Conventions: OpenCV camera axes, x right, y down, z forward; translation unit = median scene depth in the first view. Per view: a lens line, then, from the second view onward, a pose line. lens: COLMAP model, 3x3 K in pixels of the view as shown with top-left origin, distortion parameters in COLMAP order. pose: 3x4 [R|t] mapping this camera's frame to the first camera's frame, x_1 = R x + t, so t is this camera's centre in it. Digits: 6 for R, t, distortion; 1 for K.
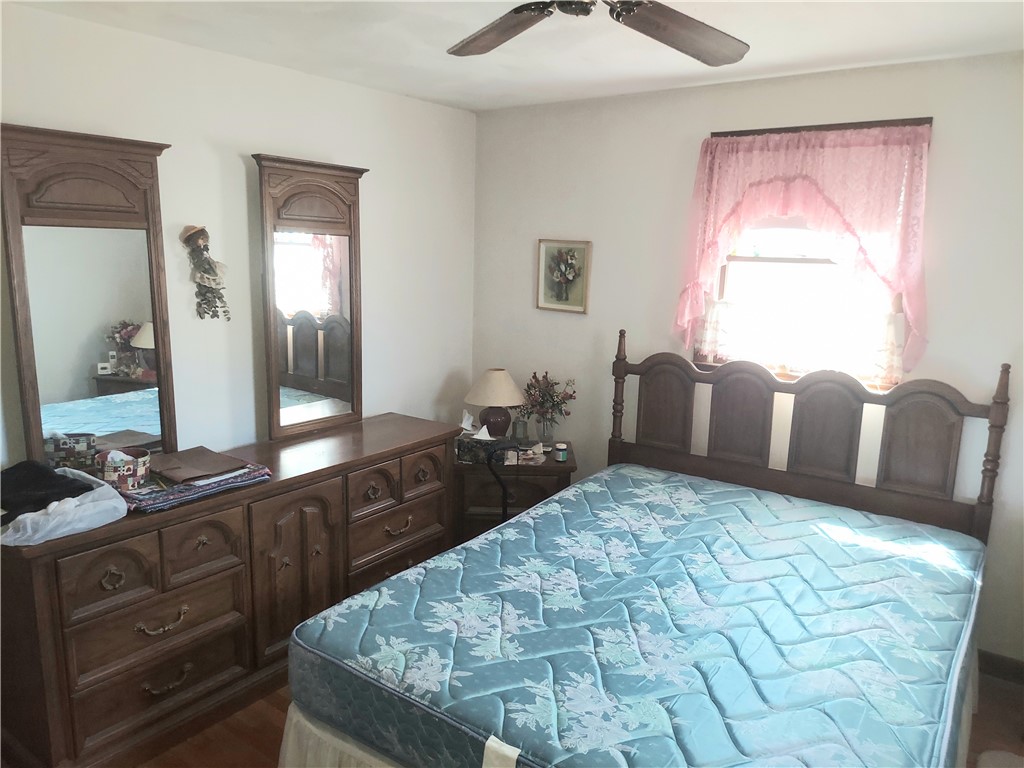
lens RADIAL K [[733.8, 0, 512.0], [0, 733.8, 389.8], [0, 0, 1]] dist [0.116861, -0.156922]
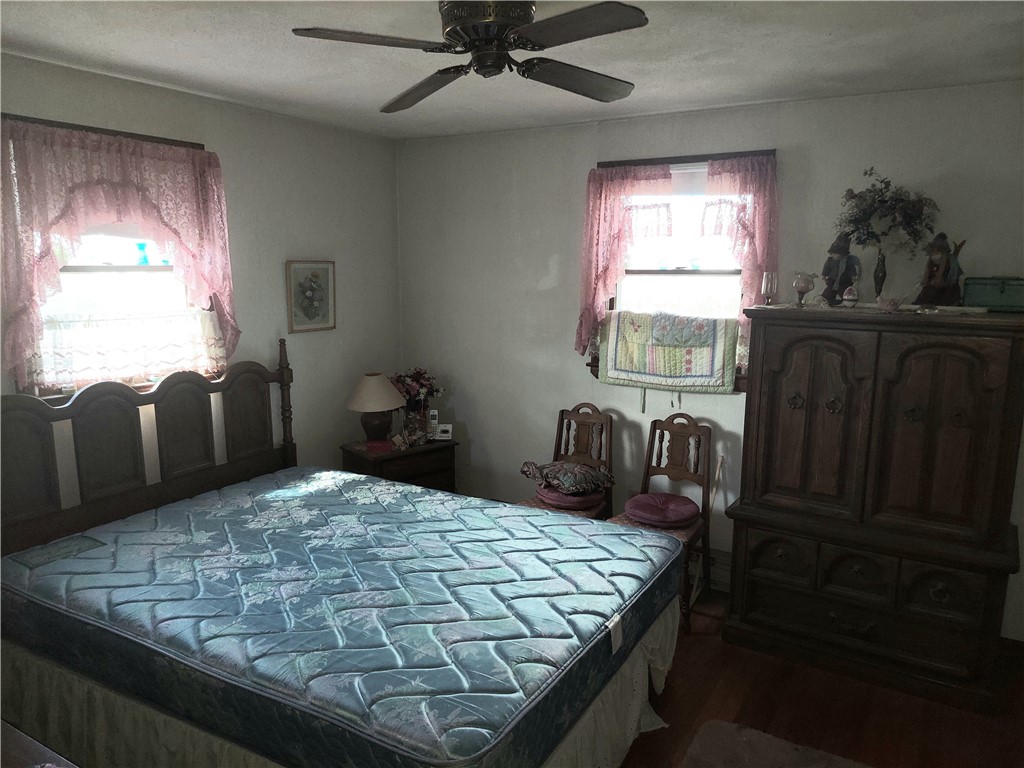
lens RADIAL K [[733.8, 0, 512.0], [0, 733.8, 389.8], [0, 0, 1]] dist [0.116861, -0.156922]
pose [[-0.085958, -0.198337, 0.976357, -0.679760], [0.190138, 0.958707, 0.211491, -0.141952], [-0.977987, 0.203822, -0.044697, 0.624525]]
